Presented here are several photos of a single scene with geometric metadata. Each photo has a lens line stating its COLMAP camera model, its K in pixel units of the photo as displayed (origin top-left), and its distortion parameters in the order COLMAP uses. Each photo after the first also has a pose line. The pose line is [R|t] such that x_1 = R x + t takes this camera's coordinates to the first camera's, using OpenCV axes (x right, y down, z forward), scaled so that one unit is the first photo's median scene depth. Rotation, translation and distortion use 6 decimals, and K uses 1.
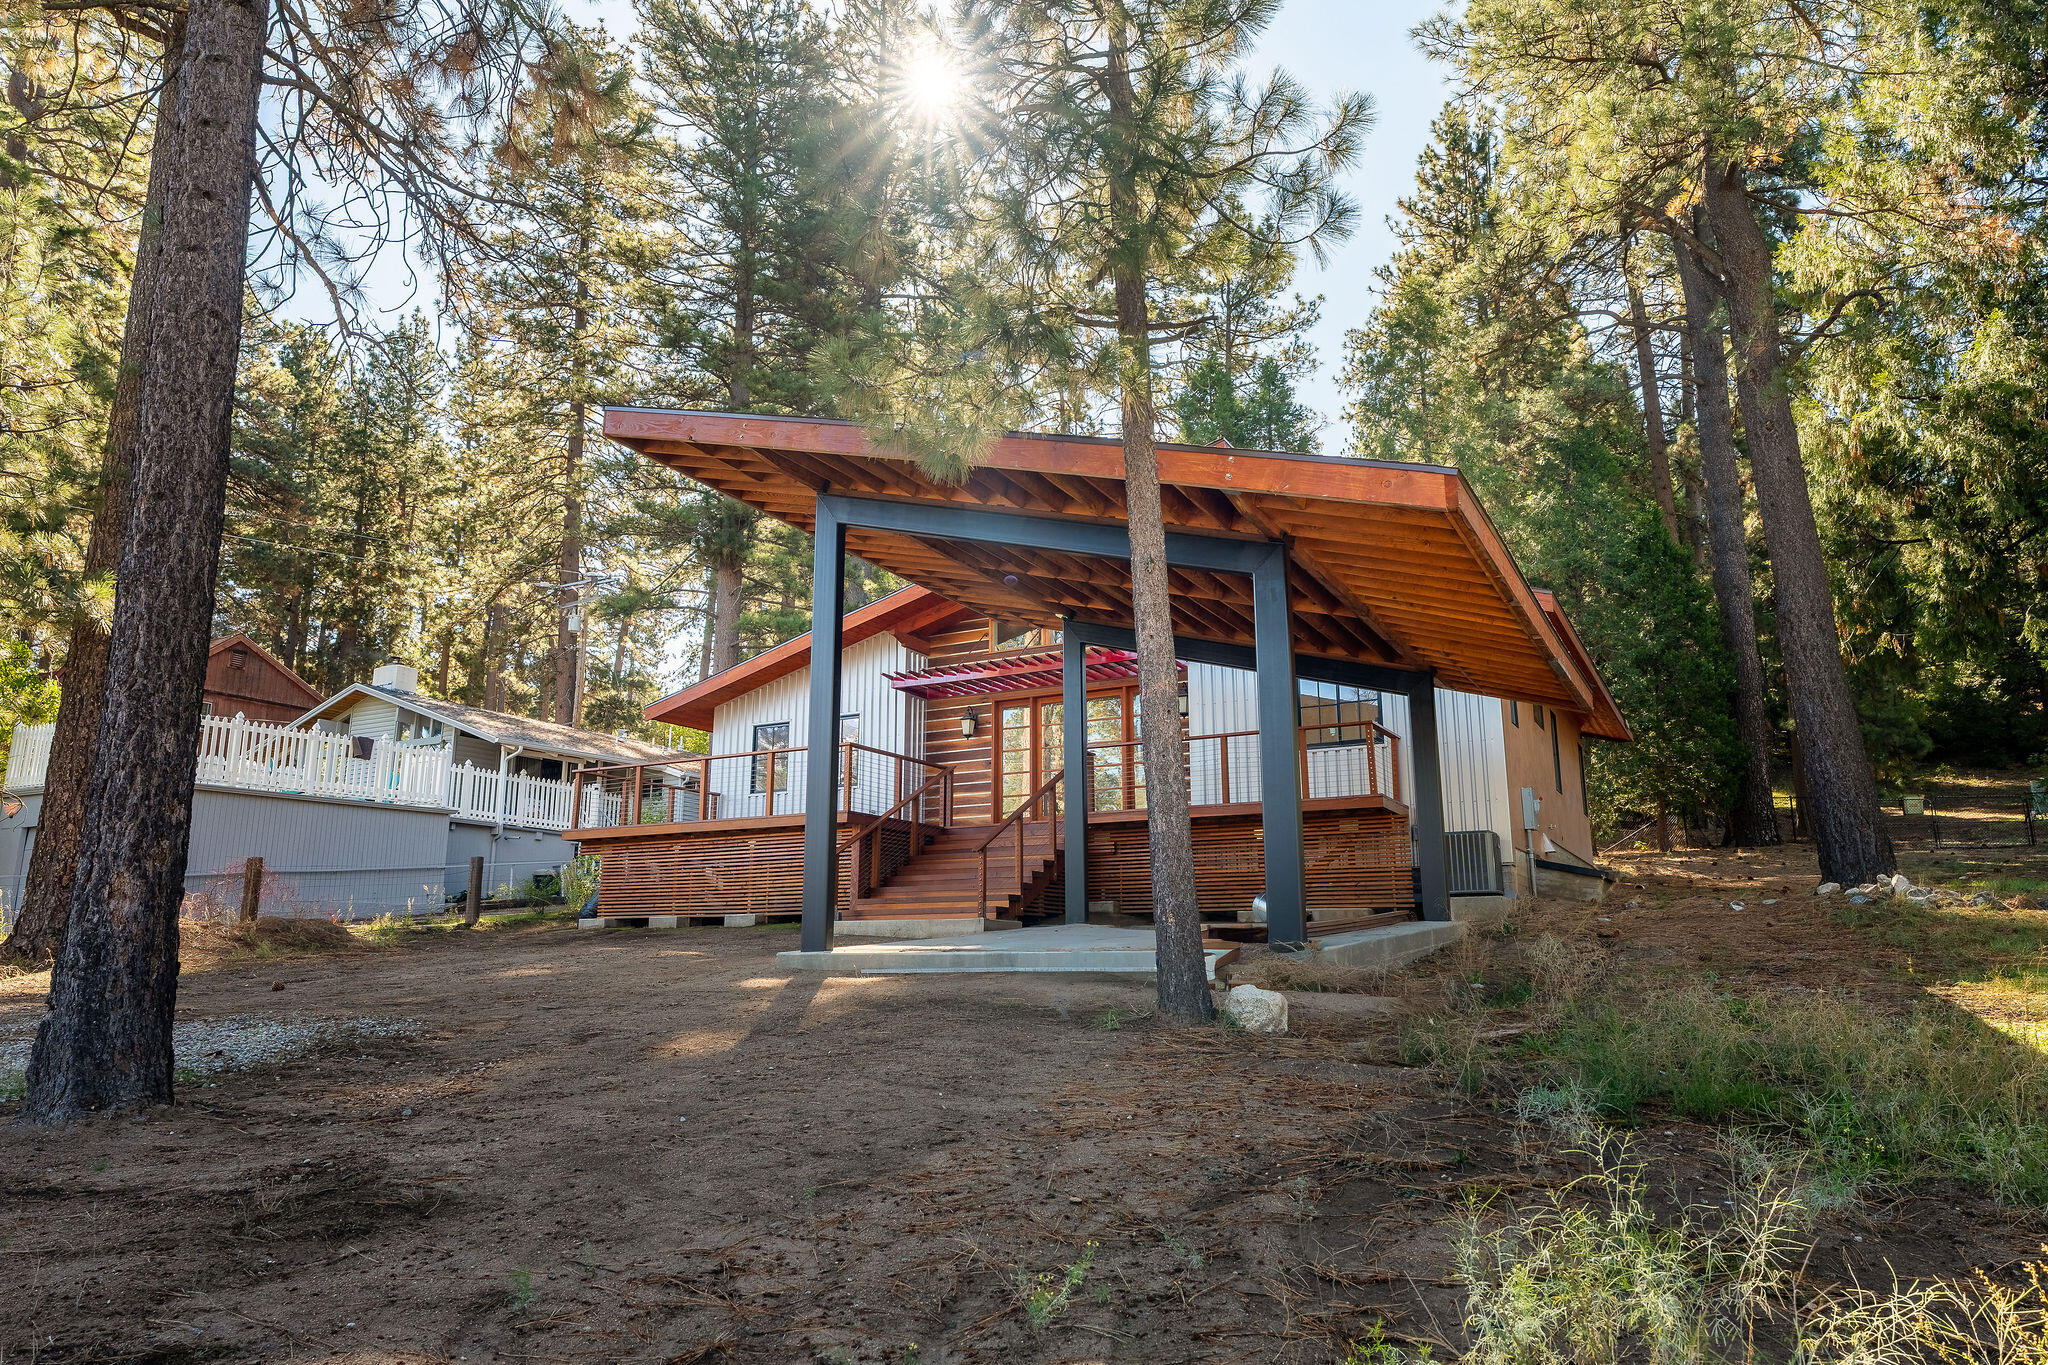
lens RADIAL K [[1322.8, 0, 1024.0], [0, 1322.8, 682.5], [0, 0, 1]] dist [-0.006732, -0.001168]
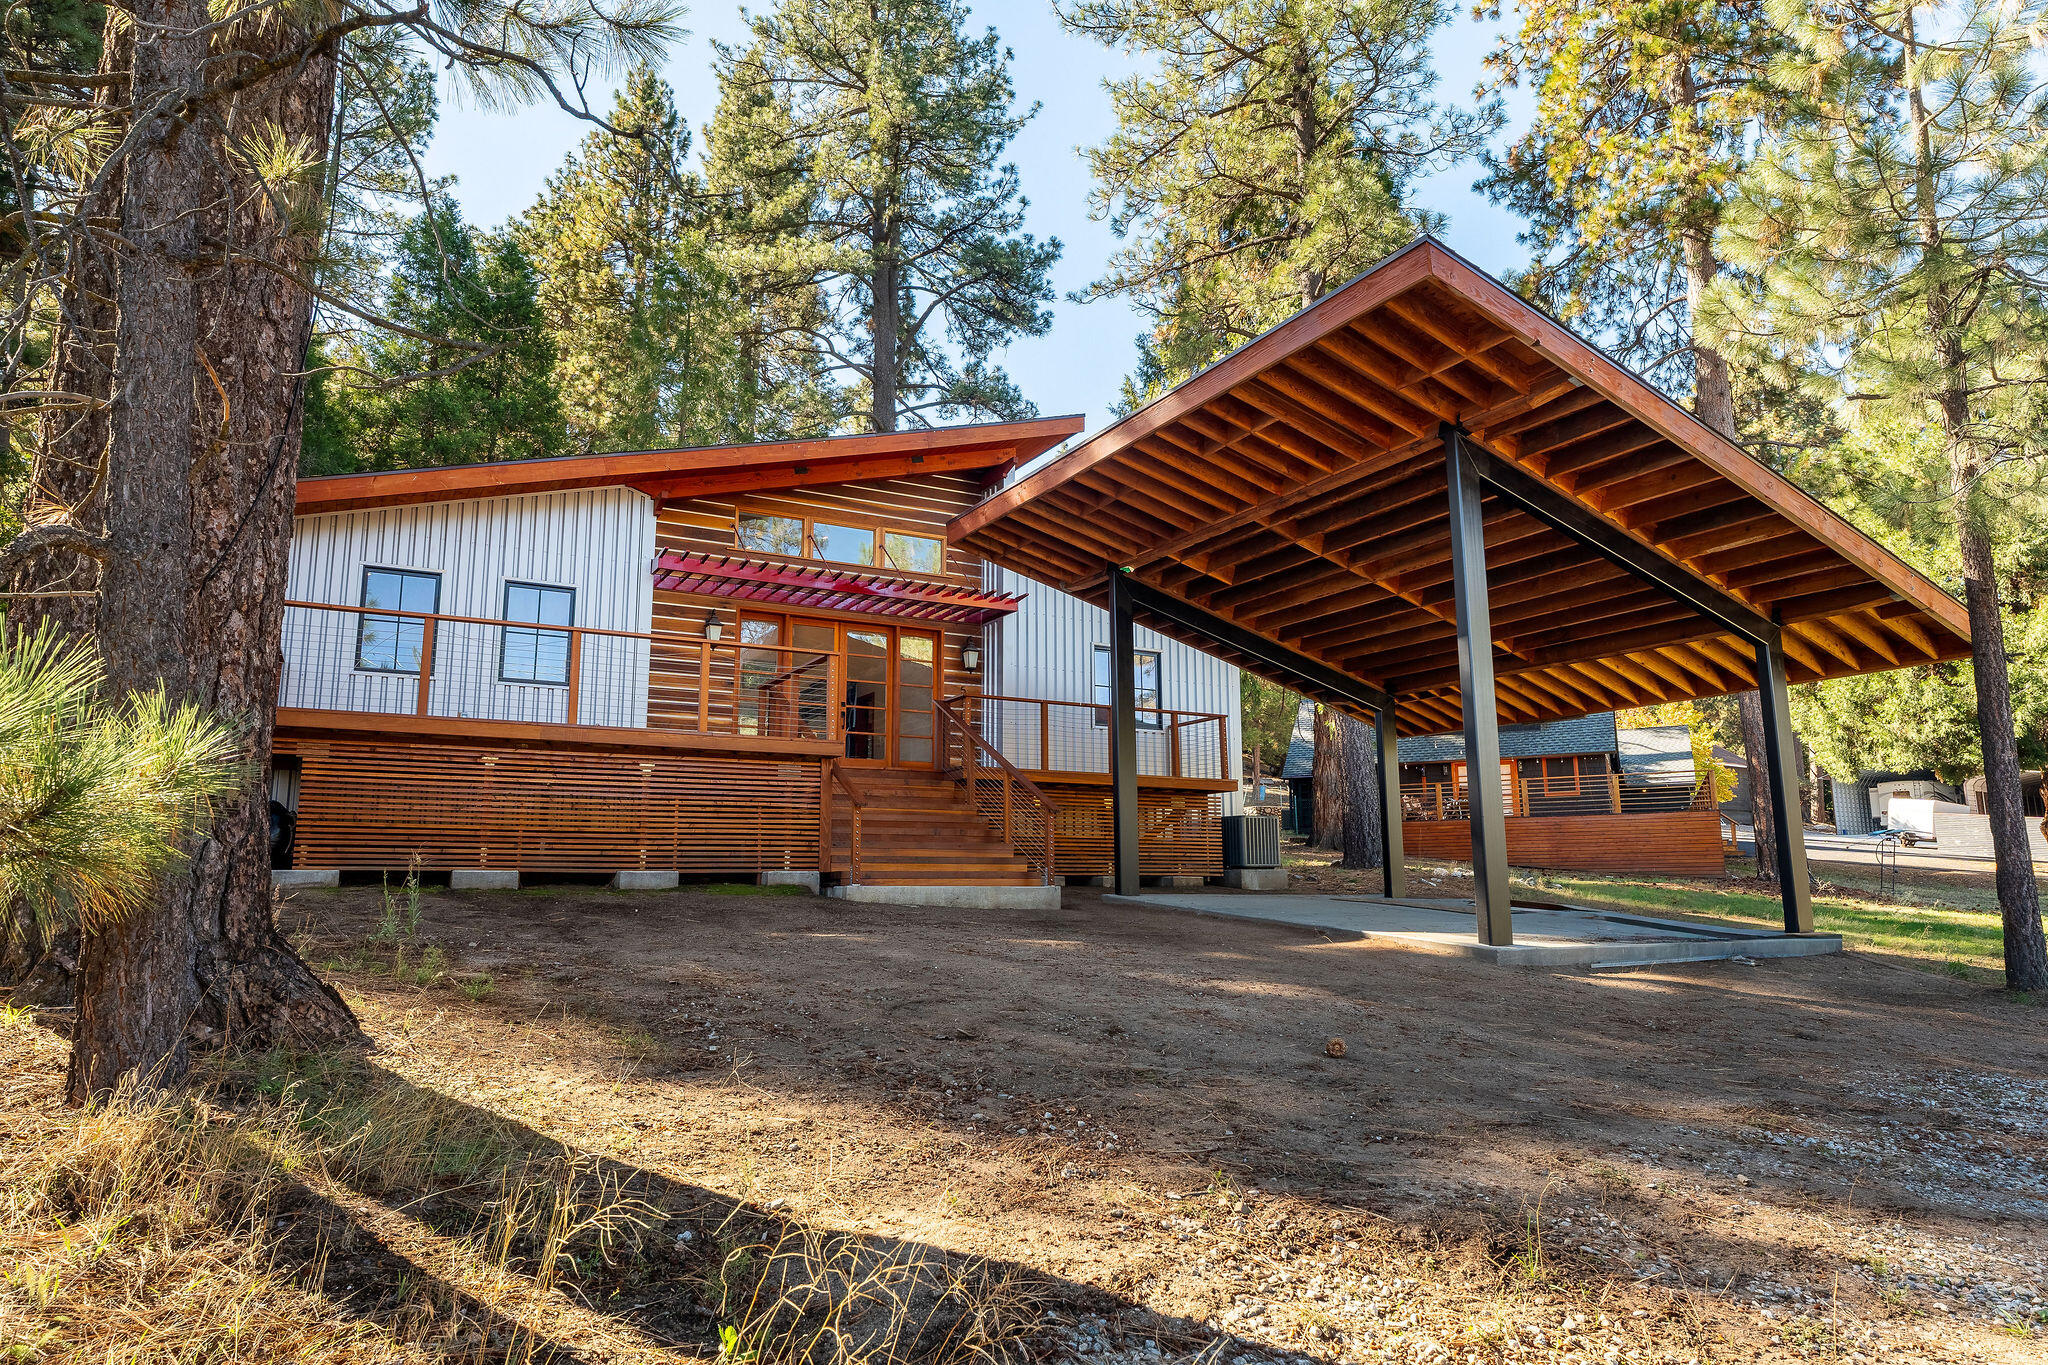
lens RADIAL K [[1222.2, 0, 1024.0], [0, 1222.2, 682.5], [0, 0, 1]] dist [-0.000023, 0.000376]
pose [[0.543312, 0.140757, 0.827647, -0.540083], [-0.177298, 0.982847, -0.050764, 0.064746], [-0.820596, -0.119159, 0.558949, 0.414560]]
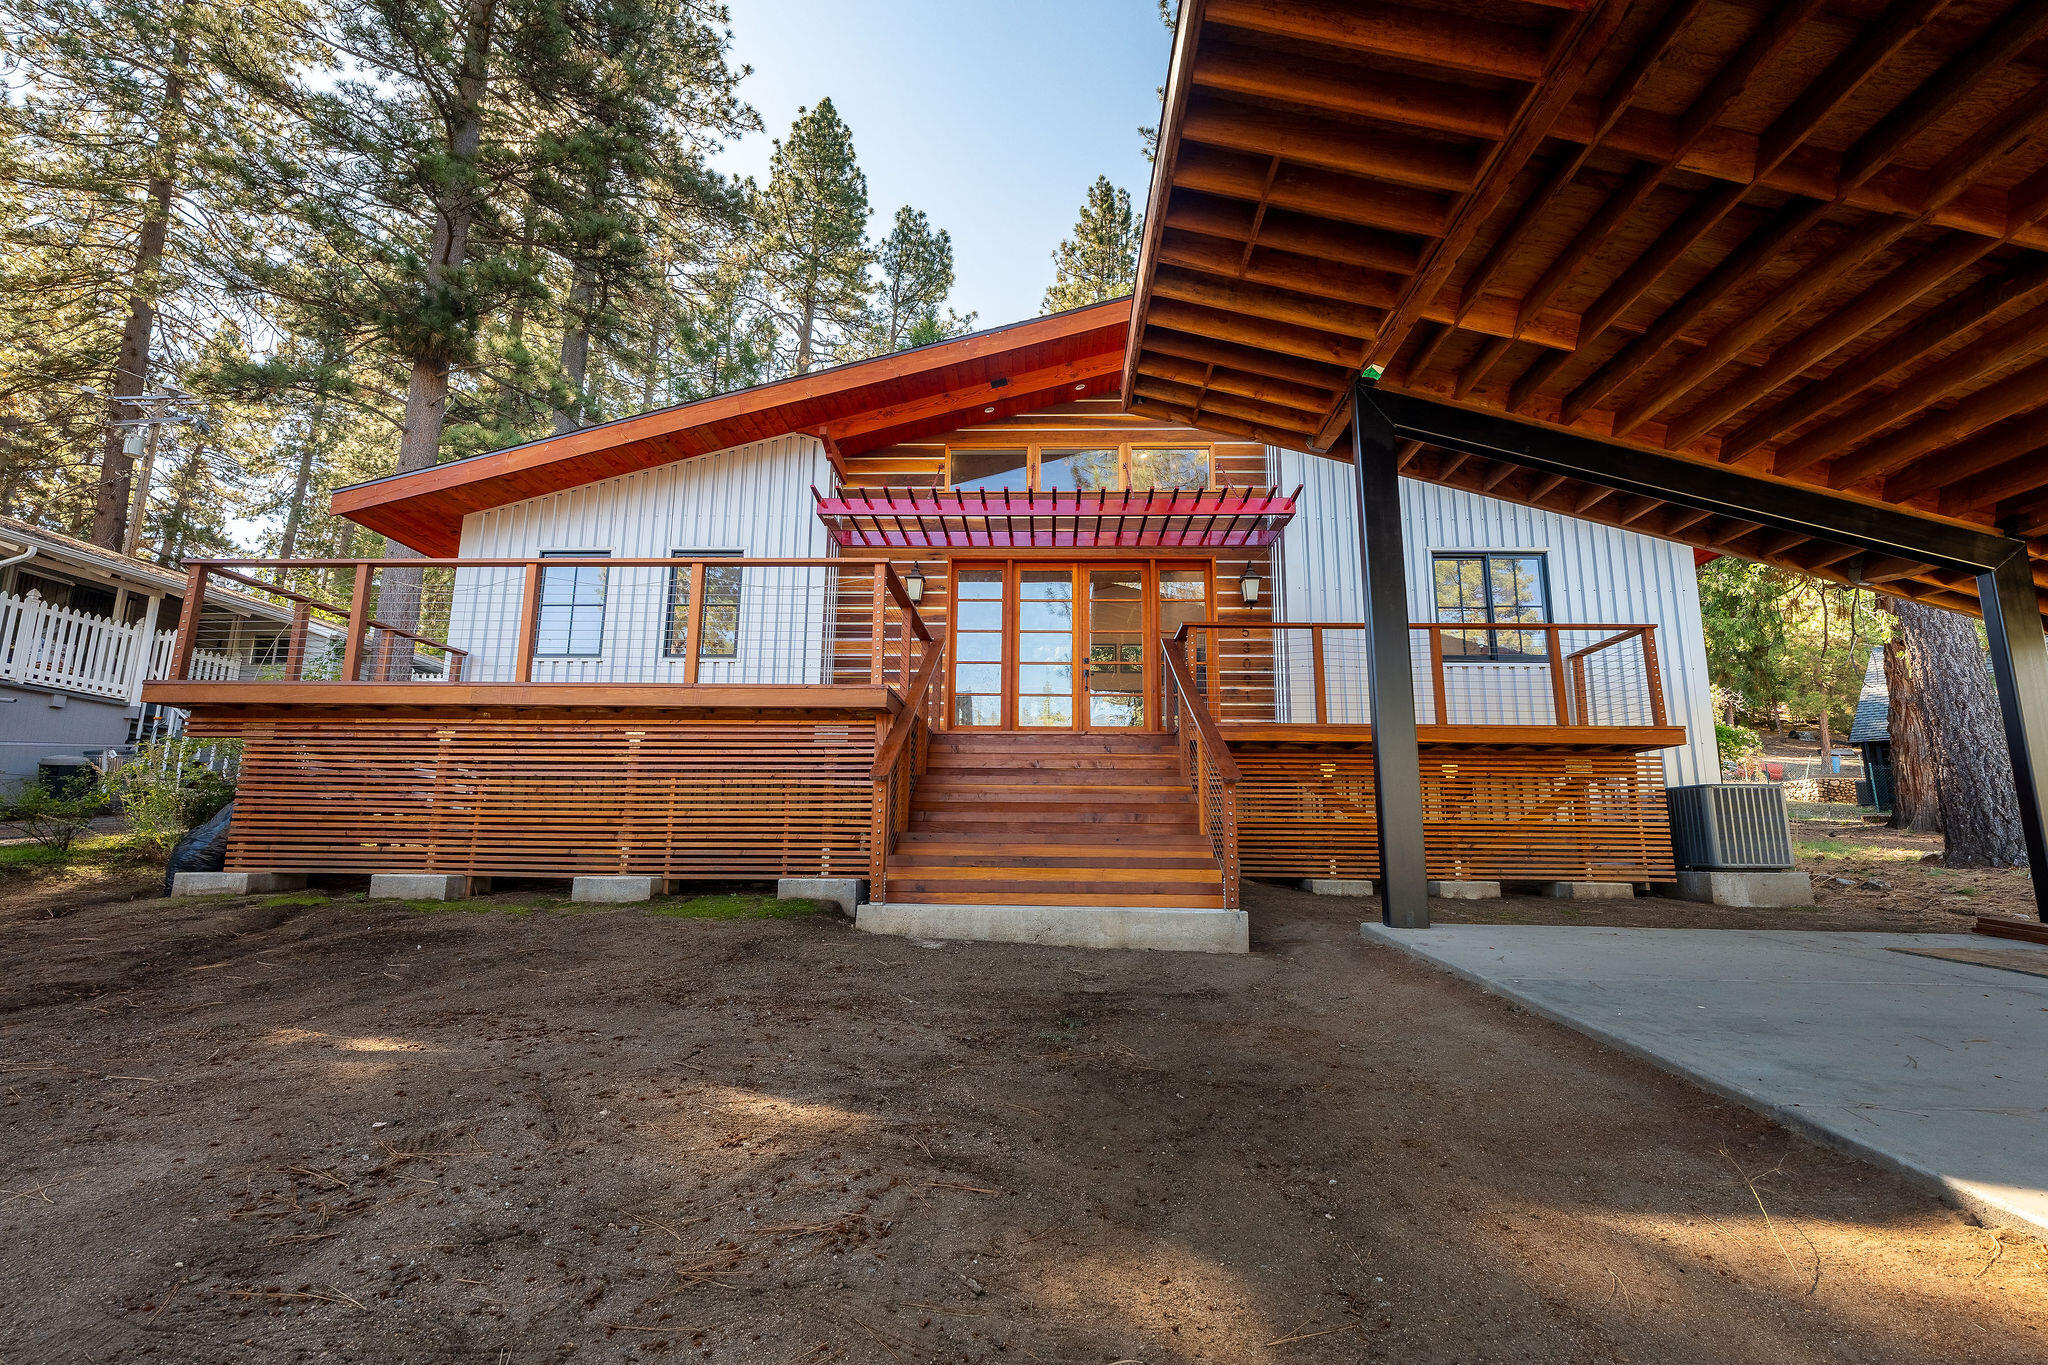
lens RADIAL K [[940.2, 0, 1024.0], [0, 940.2, 682.5], [0, 0, 1]] dist [-0.000418, 0.000363]
pose [[0.893475, 0.092917, 0.439397, -0.198839], [-0.107264, 0.994199, 0.007875, 0.070031], [-0.436116, -0.054167, 0.898259, 0.516658]]
